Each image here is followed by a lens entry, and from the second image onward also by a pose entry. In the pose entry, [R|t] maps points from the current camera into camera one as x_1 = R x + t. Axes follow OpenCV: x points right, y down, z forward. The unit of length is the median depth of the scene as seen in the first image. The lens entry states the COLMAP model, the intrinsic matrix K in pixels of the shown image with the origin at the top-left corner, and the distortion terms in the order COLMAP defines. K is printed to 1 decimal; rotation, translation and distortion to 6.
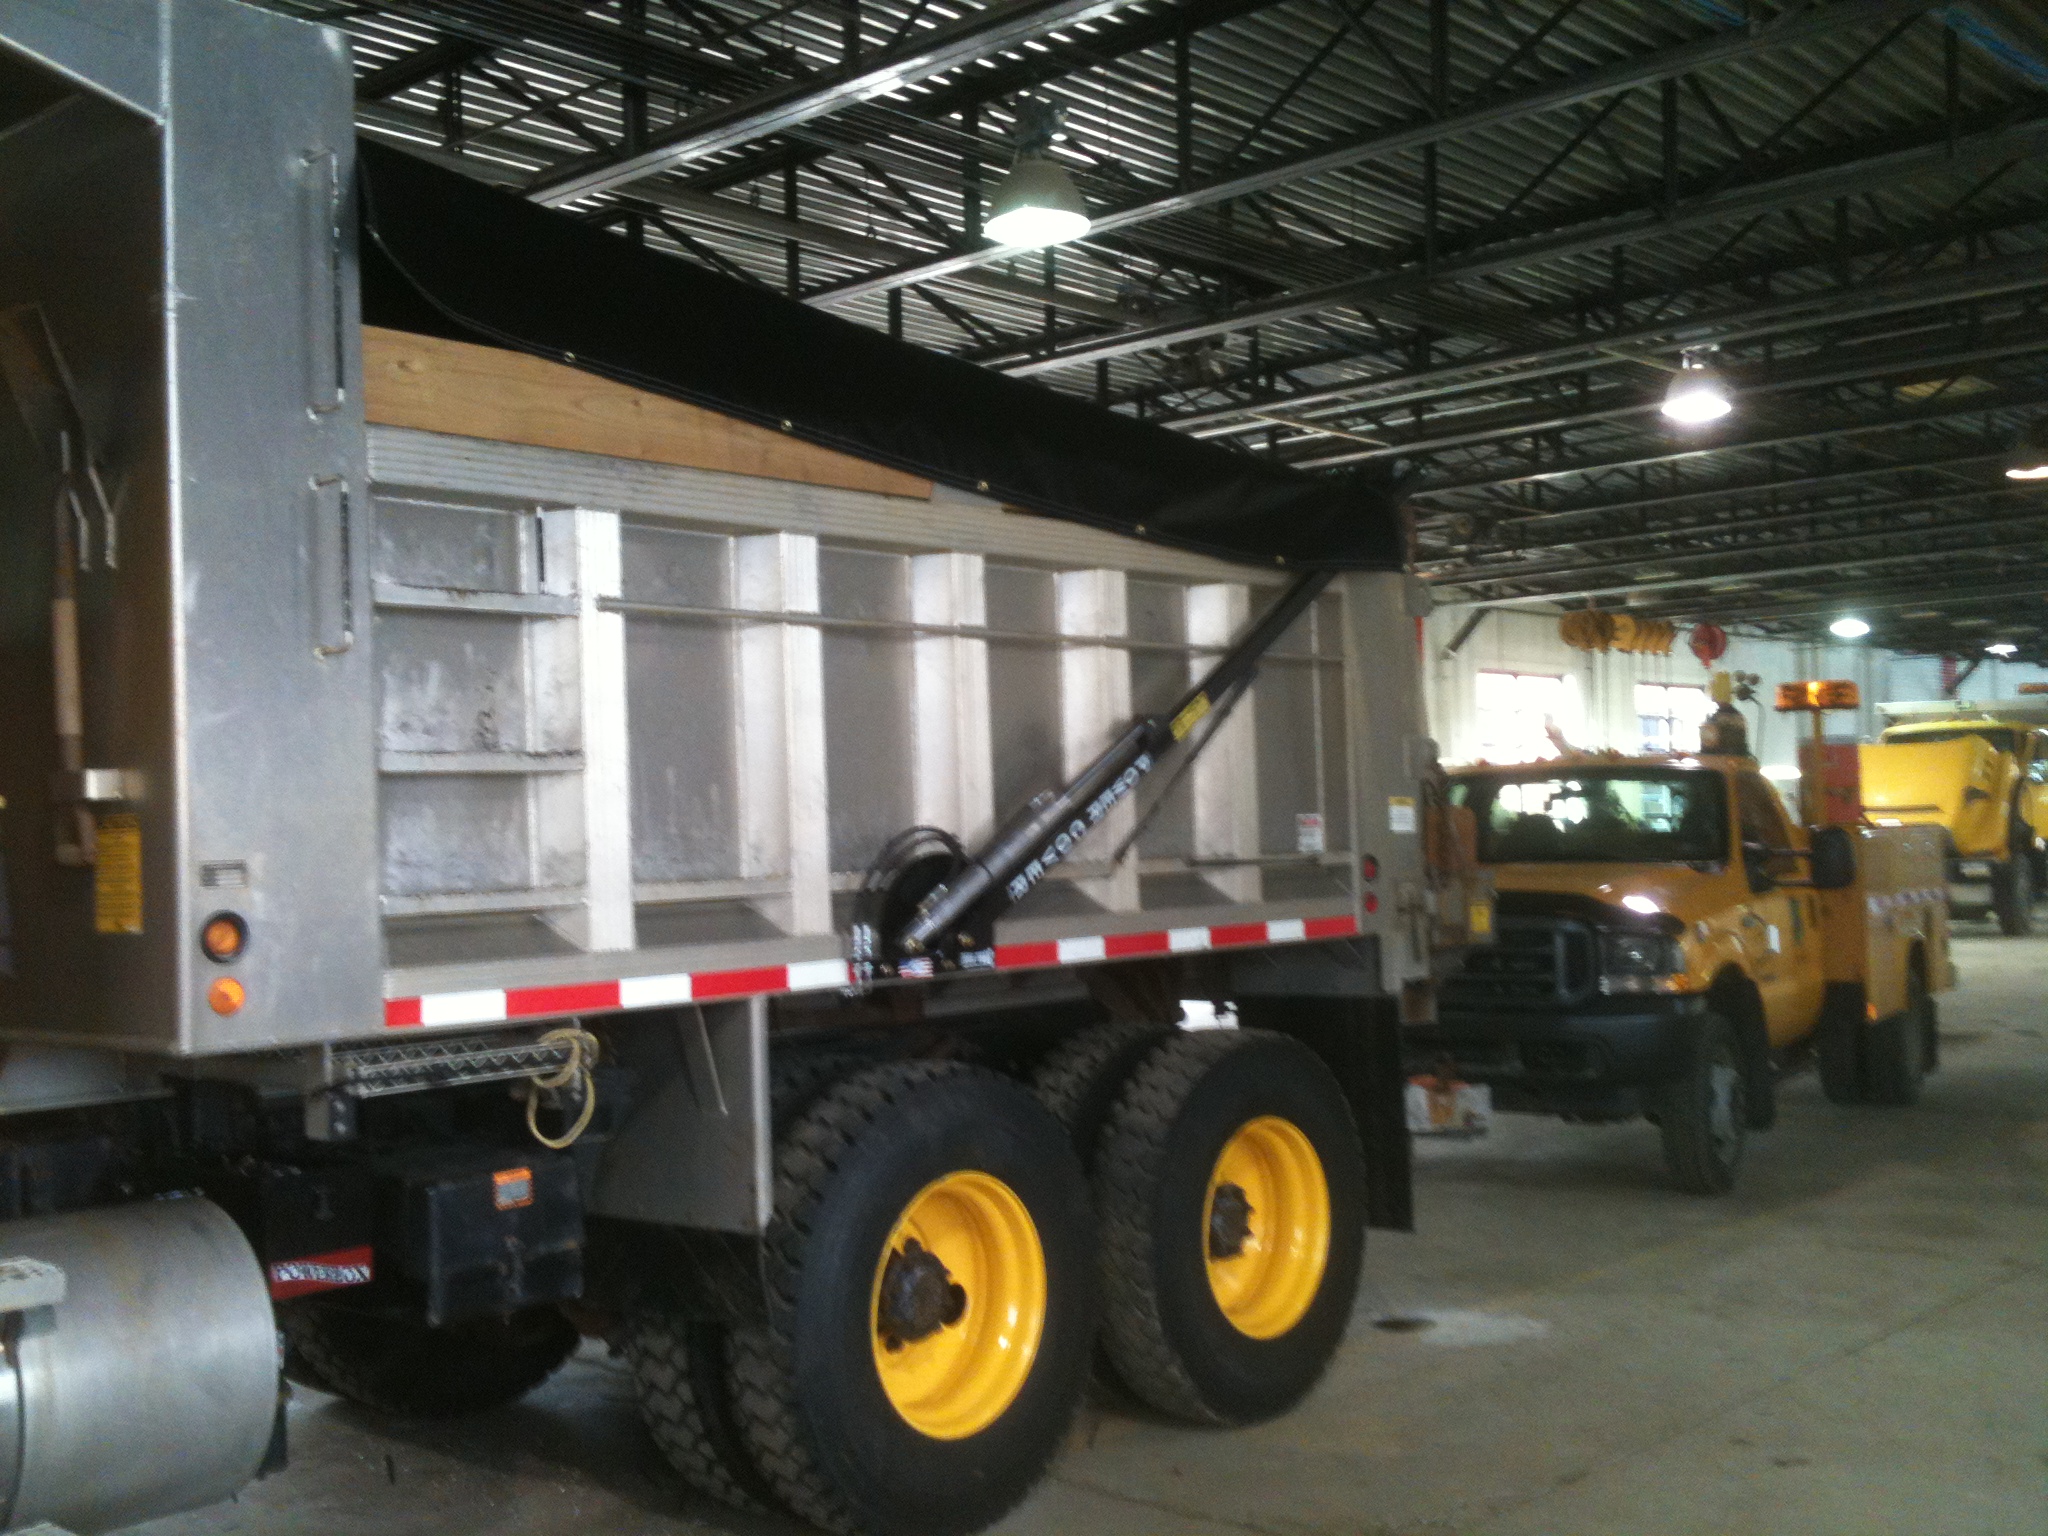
lens RADIAL K [[2167.8, 0, 1022.4], [0, 2167.8, 738.7], [0, 0, 1]] dist [0.147698, -0.240918]
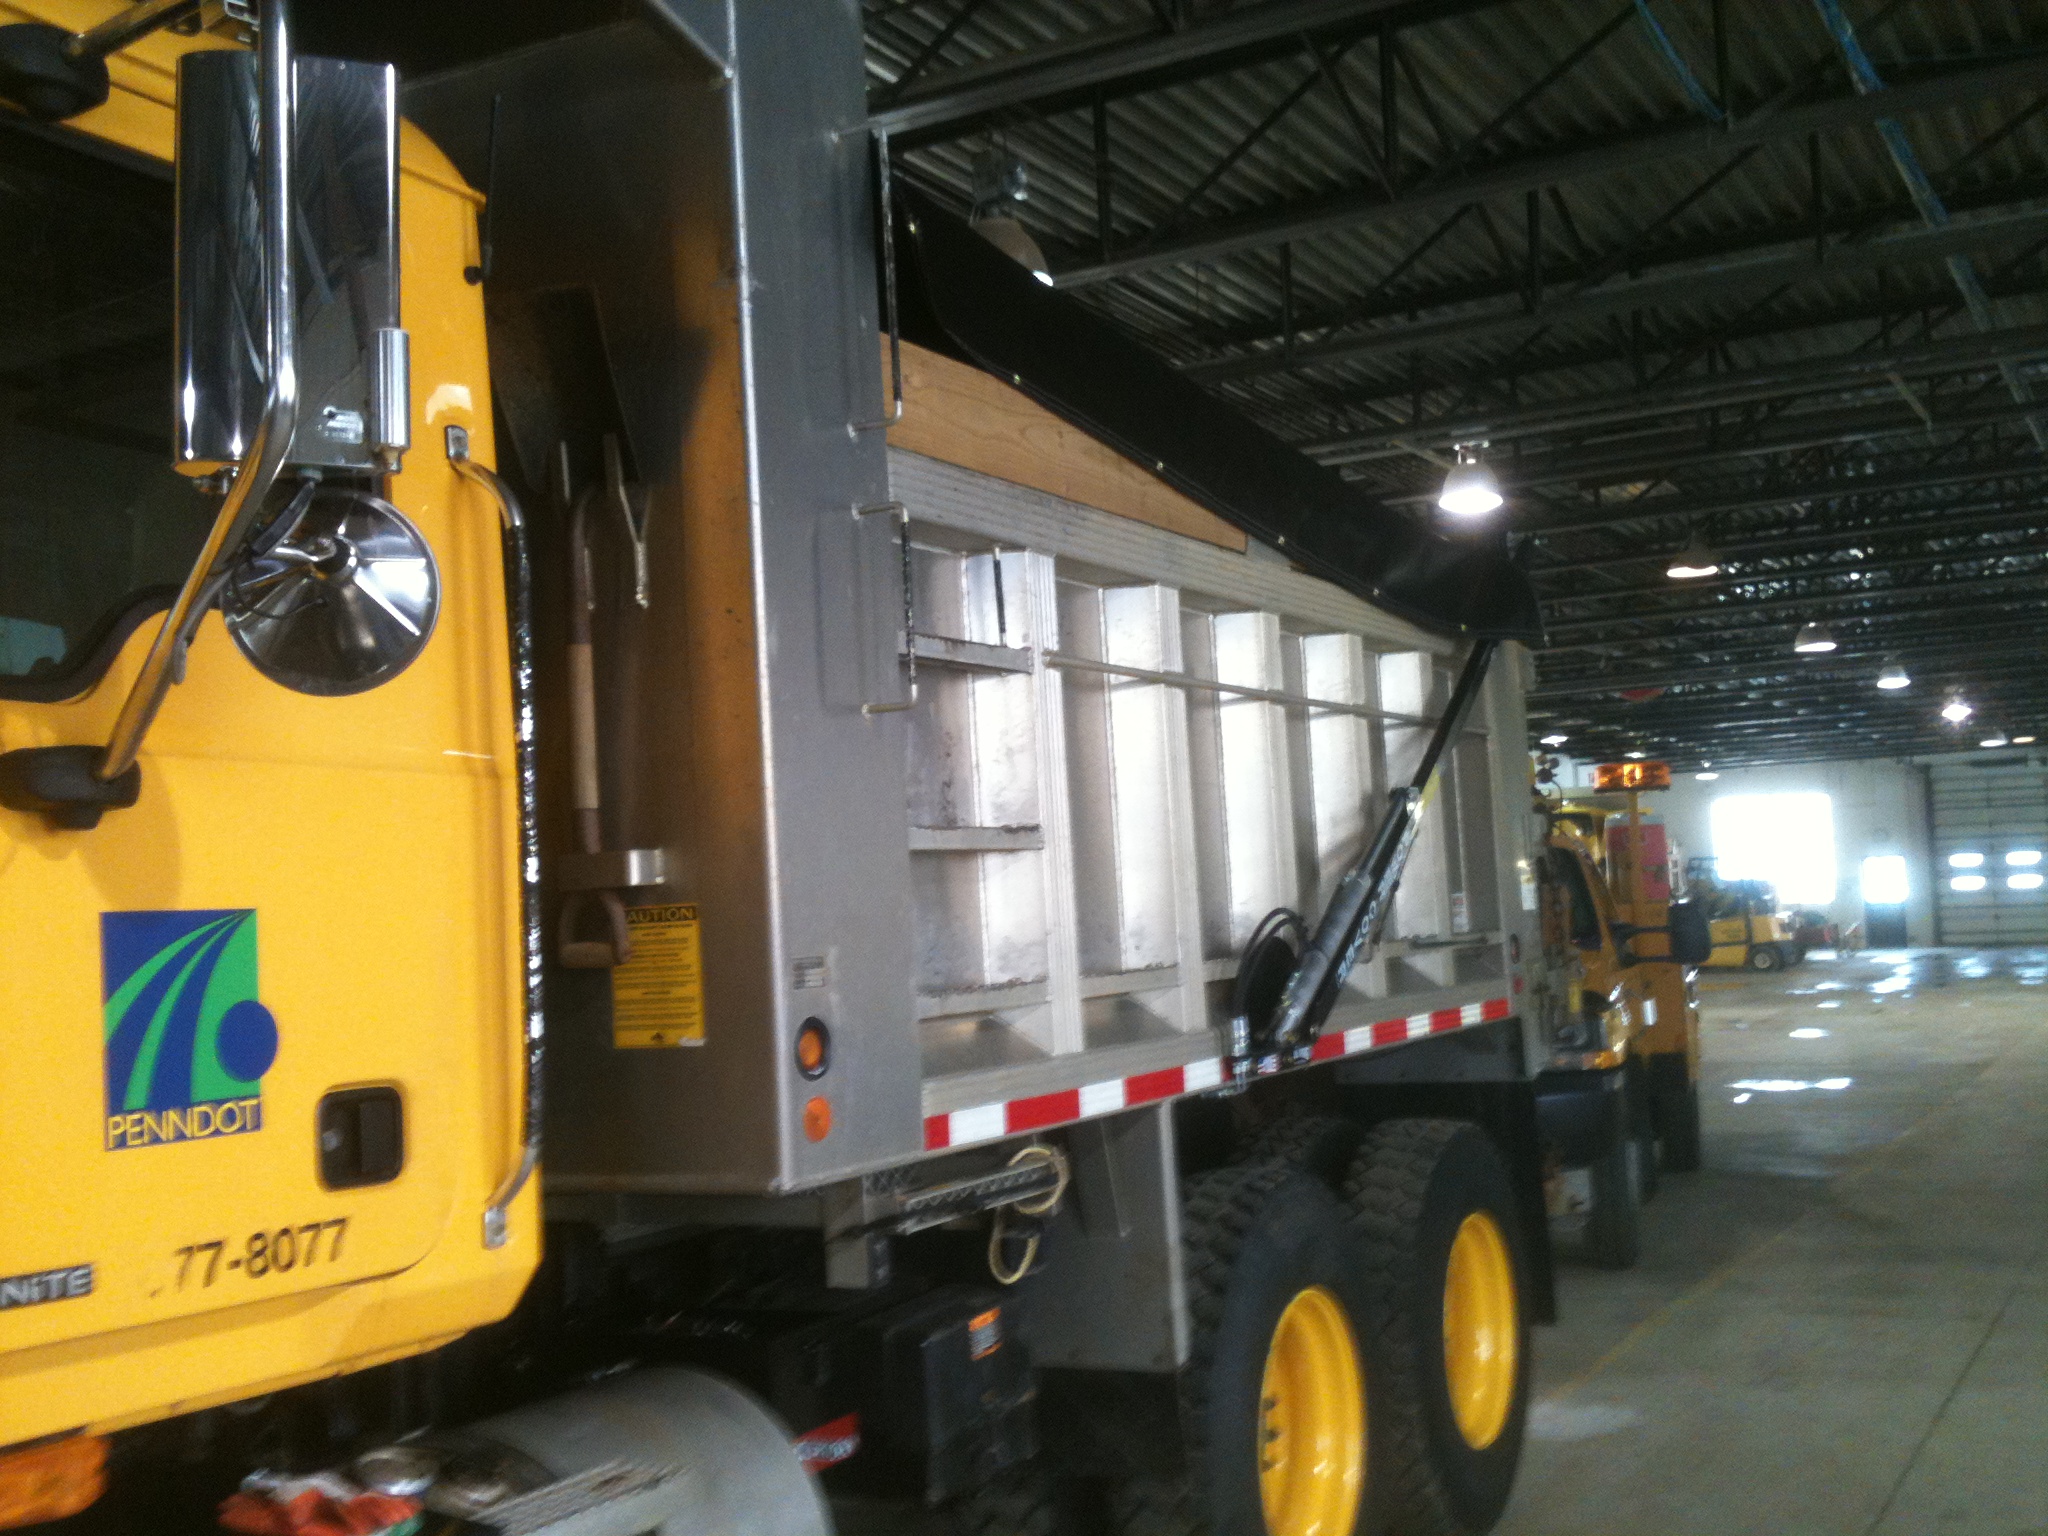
lens RADIAL K [[2170.2, 0, 1024.0], [0, 2170.2, 768.0], [0, 0, 1]] dist [0.141242, -0.226053]
pose [[0.972997, -0.005744, 0.230746, -0.378866], [0.012937, 0.999476, -0.029672, 0.007616], [-0.230455, 0.031856, 0.972561, 0.140249]]
